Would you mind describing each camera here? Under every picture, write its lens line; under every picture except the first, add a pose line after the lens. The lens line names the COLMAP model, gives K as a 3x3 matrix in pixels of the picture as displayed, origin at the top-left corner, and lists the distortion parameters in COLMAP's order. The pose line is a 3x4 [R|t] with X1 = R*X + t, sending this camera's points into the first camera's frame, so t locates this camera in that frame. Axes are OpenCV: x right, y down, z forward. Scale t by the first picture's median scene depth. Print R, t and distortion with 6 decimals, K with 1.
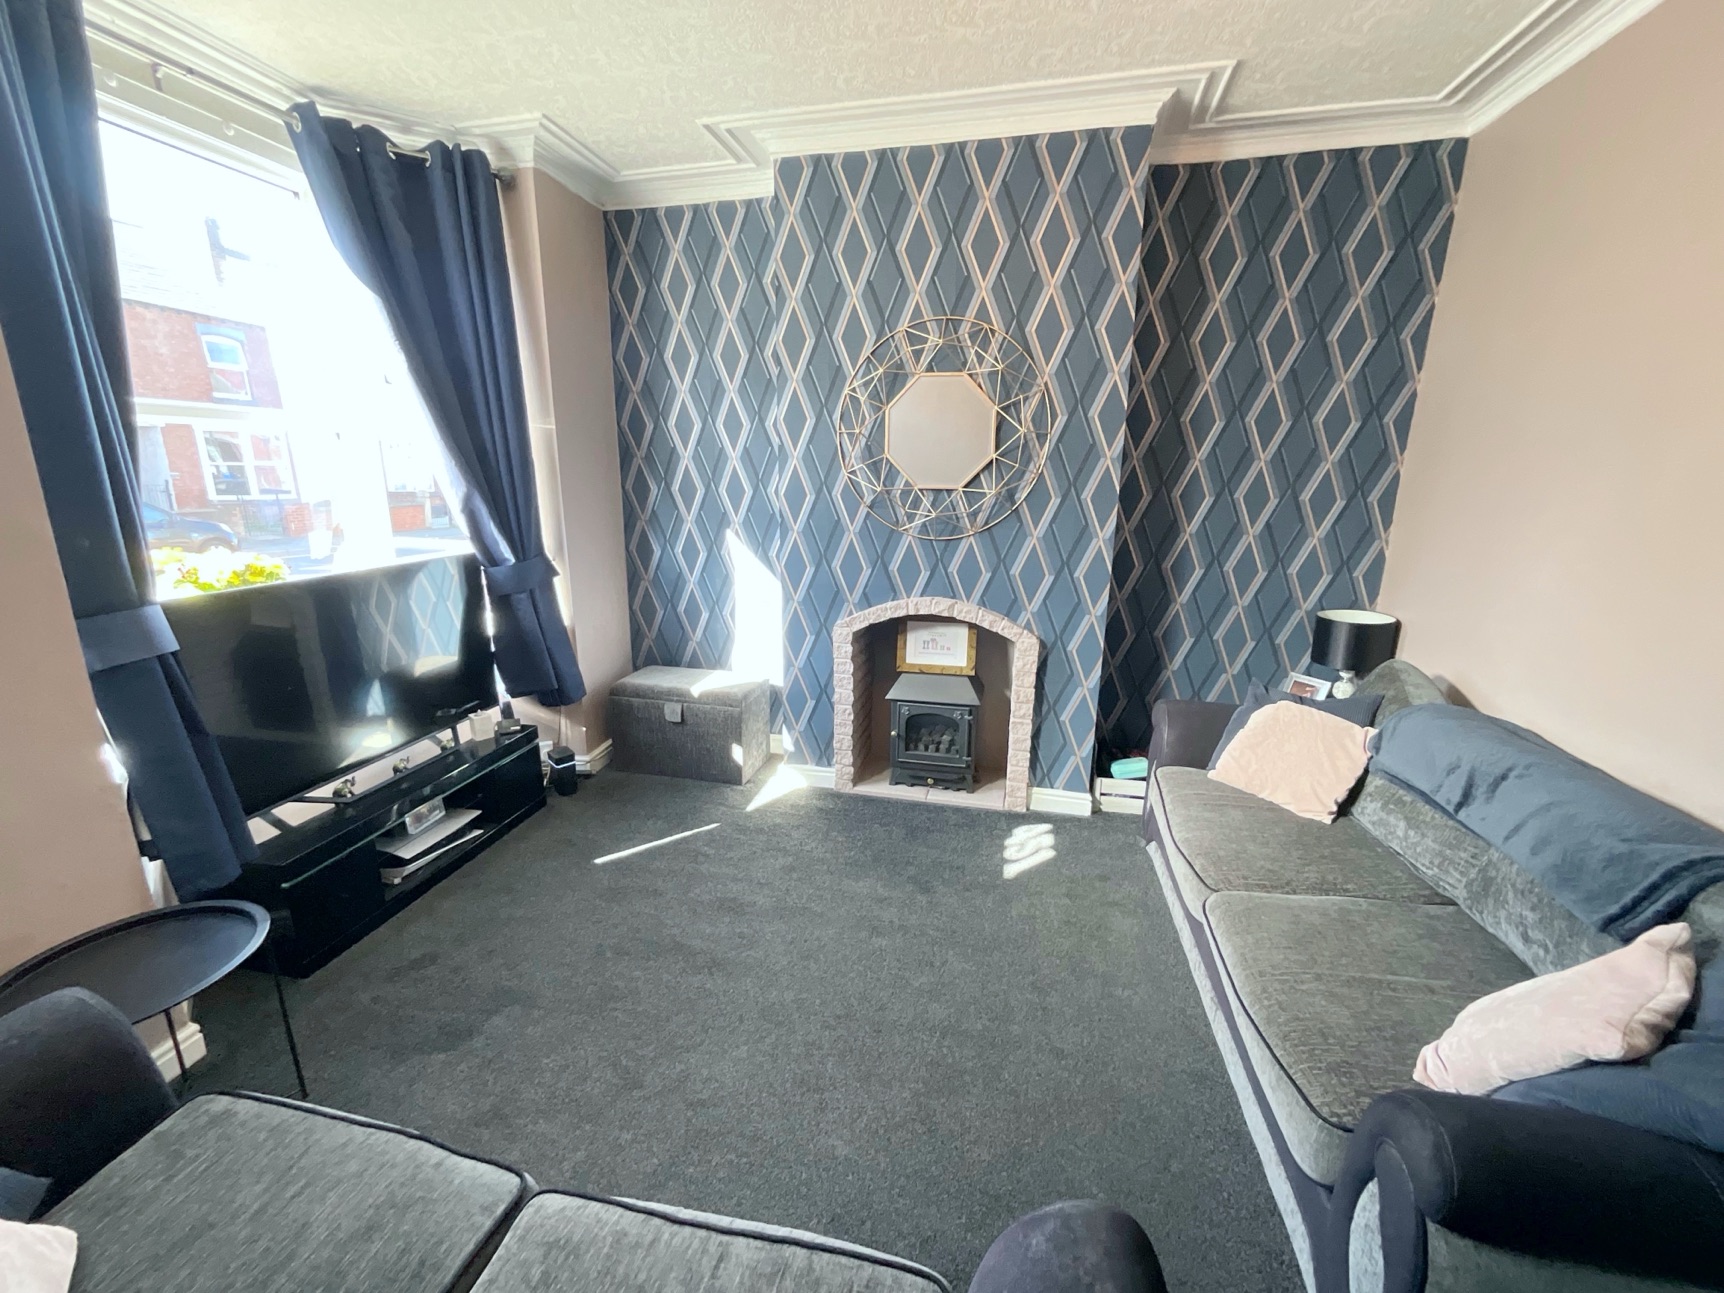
lens RADIAL K [[710.0, 0, 861.4], [0, 710.0, 646.1], [0, 0, 1]] dist [0.001094, 0.000120]
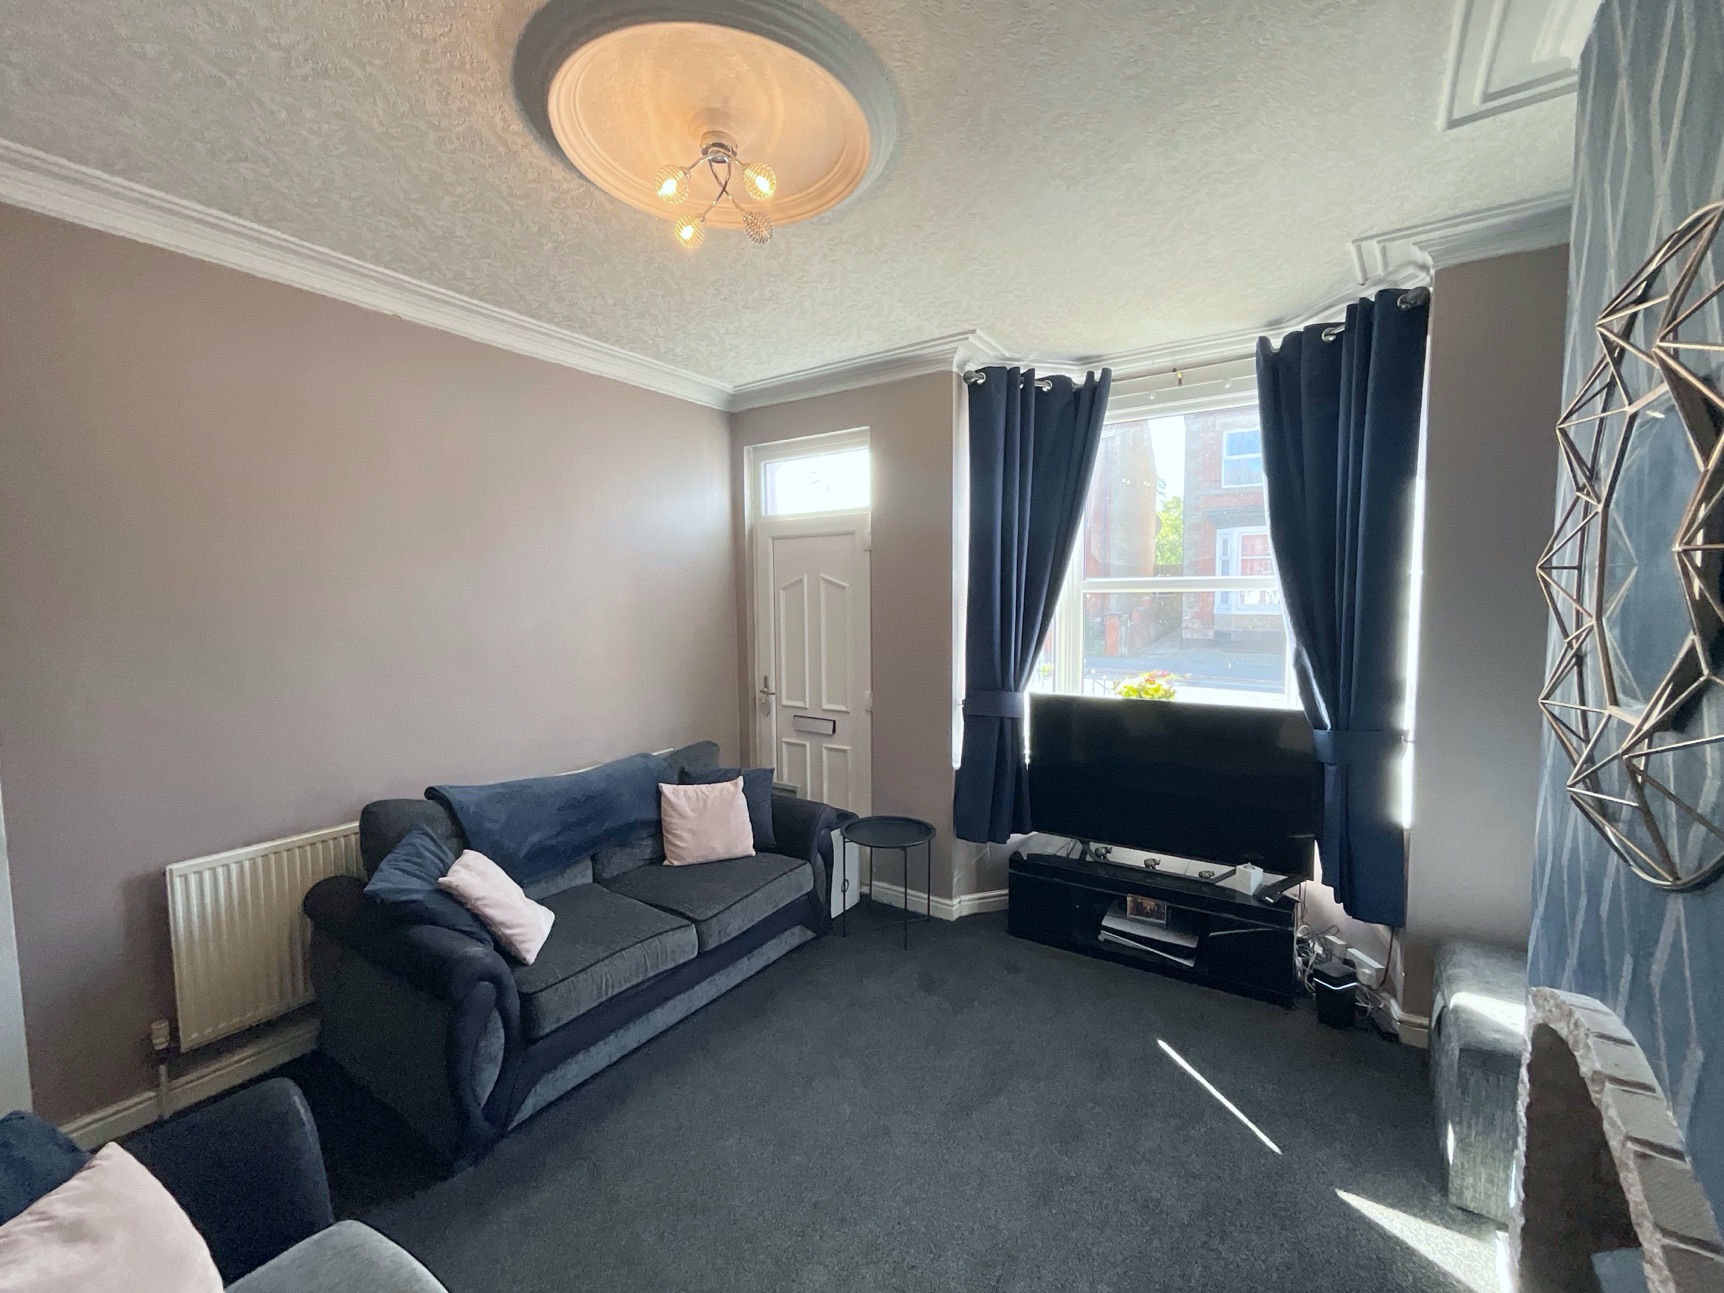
lens RADIAL K [[710.0, 0, 861.4], [0, 710.0, 646.1], [0, 0, 1]] dist [0.001094, 0.000120]
pose [[-0.365866, 0.061023, -0.928665, 0.591074], [-0.222285, 0.963238, 0.150869, -0.243617], [0.903732, 0.261626, -0.338852, 0.820432]]
